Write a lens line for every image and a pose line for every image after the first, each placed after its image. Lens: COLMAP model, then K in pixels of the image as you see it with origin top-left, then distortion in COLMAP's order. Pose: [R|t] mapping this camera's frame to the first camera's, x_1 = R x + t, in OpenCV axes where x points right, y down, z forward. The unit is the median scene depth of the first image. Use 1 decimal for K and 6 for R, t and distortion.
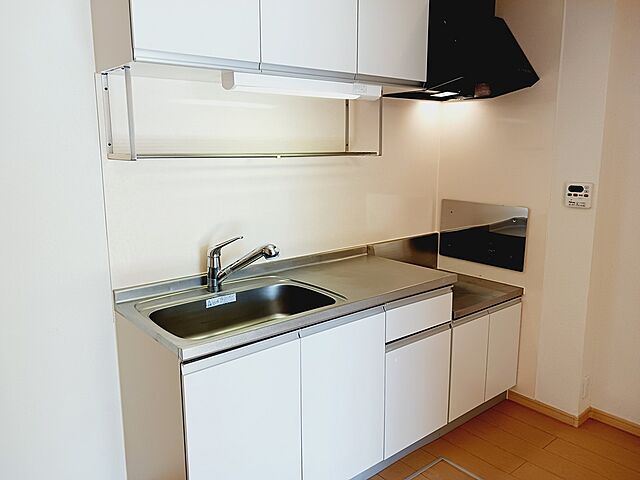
lens RADIAL K [[511.4, 0, 310.7], [0, 511.4, 239.4], [0, 0, 1]] dist [0.027707, -0.010504]
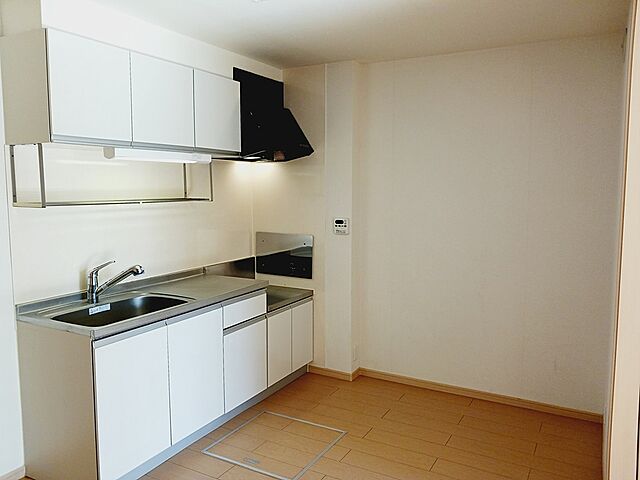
lens RADIAL K [[511.4, 0, 310.7], [0, 511.4, 239.4], [0, 0, 1]] dist [0.027707, -0.010504]
pose [[0.936857, -0.032803, 0.348171, -0.105359], [0.059055, 0.996133, -0.065053, 0.050495], [-0.344690, 0.081507, 0.935171, -0.413603]]
